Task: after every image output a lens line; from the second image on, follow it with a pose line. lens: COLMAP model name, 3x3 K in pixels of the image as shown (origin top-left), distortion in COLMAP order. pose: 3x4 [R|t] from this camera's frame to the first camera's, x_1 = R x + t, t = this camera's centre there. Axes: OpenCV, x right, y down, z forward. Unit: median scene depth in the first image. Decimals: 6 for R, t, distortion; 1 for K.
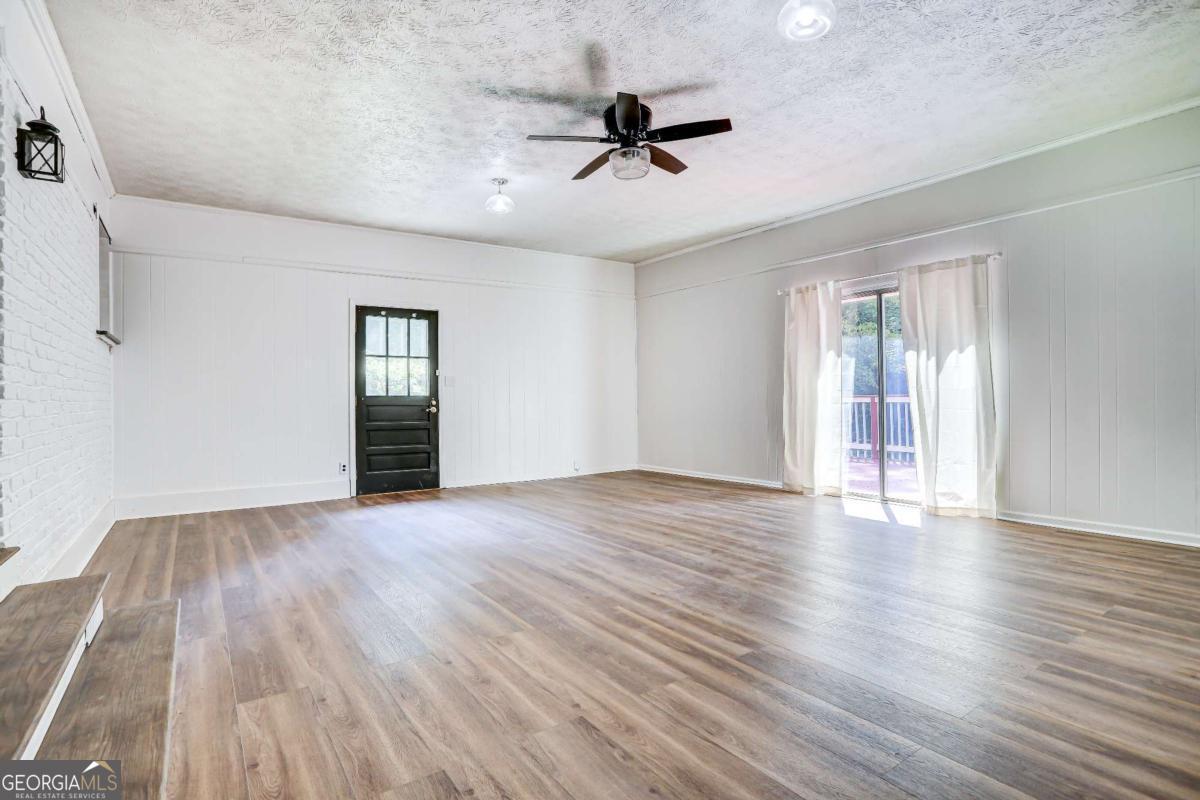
lens RADIAL K [[600.1, 0, 598.1], [0, 600.1, 398.5], [0, 0, 1]] dist [-0.081816, 0.037784]
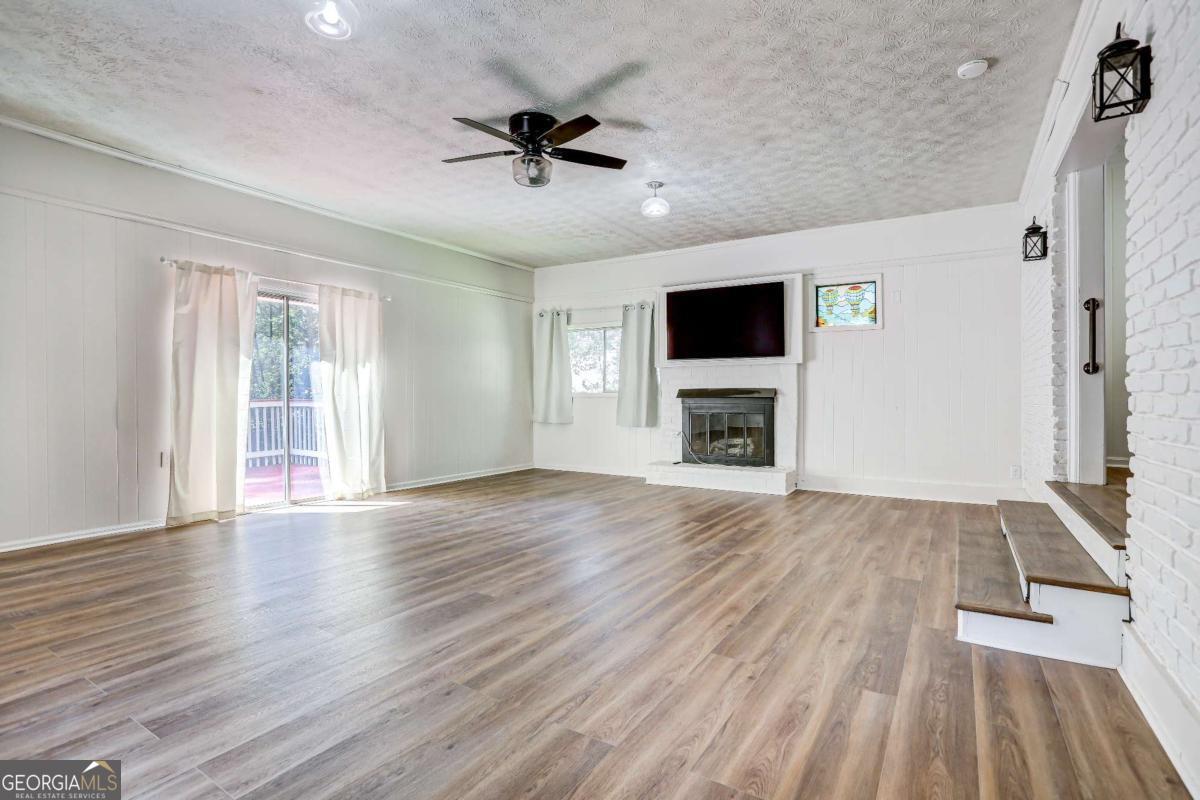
lens RADIAL K [[600.1, 0, 598.1], [0, 600.1, 398.5], [0, 0, 1]] dist [-0.081816, 0.037784]
pose [[-0.401778, 0.010378, 0.915678, -0.716152], [0.008735, 0.999934, -0.007500, 0.003834], [-0.915696, 0.004985, -0.401842, 1.006913]]
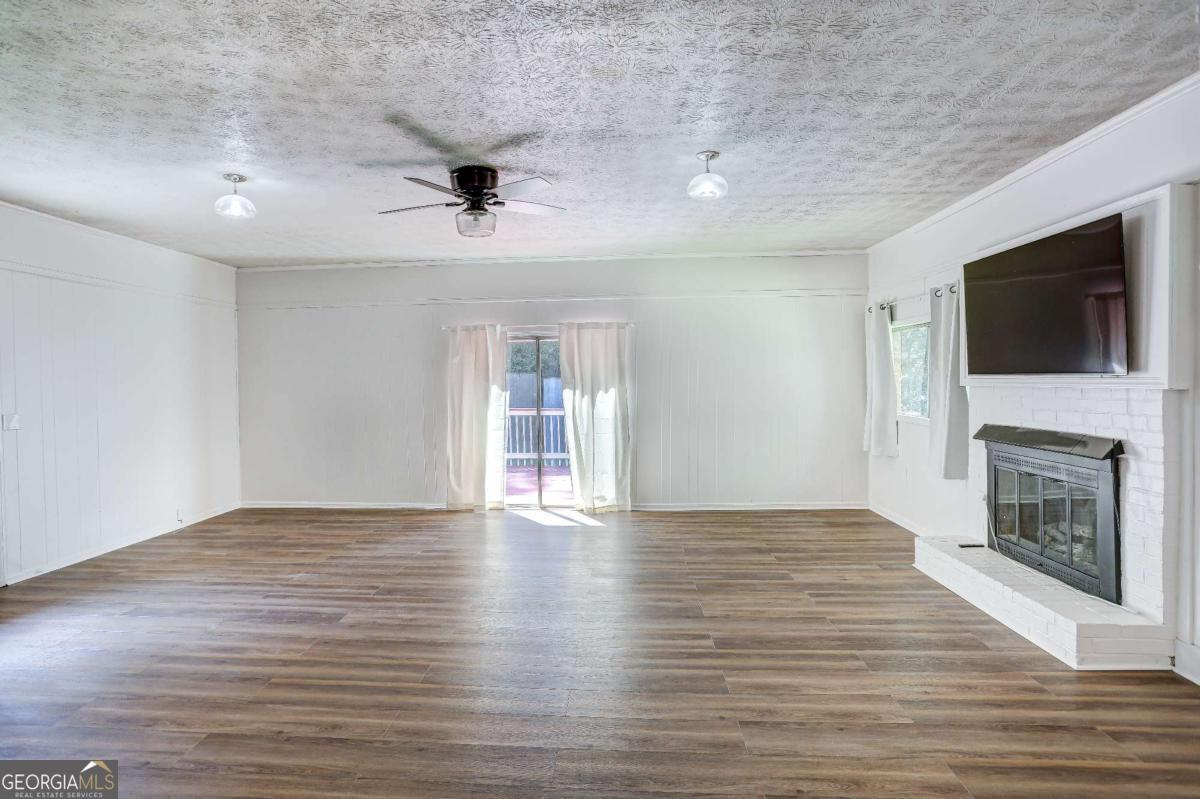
lens RADIAL K [[602.3, 0, 573.6], [0, 602.3, 398.8], [0, 0, 1]] dist [-0.057392, 0.001605]
pose [[0.631459, -0.020660, 0.775134, -0.491330], [0.008395, 0.999769, 0.019808, -0.087175], [-0.775364, -0.006001, 0.631486, 0.166598]]
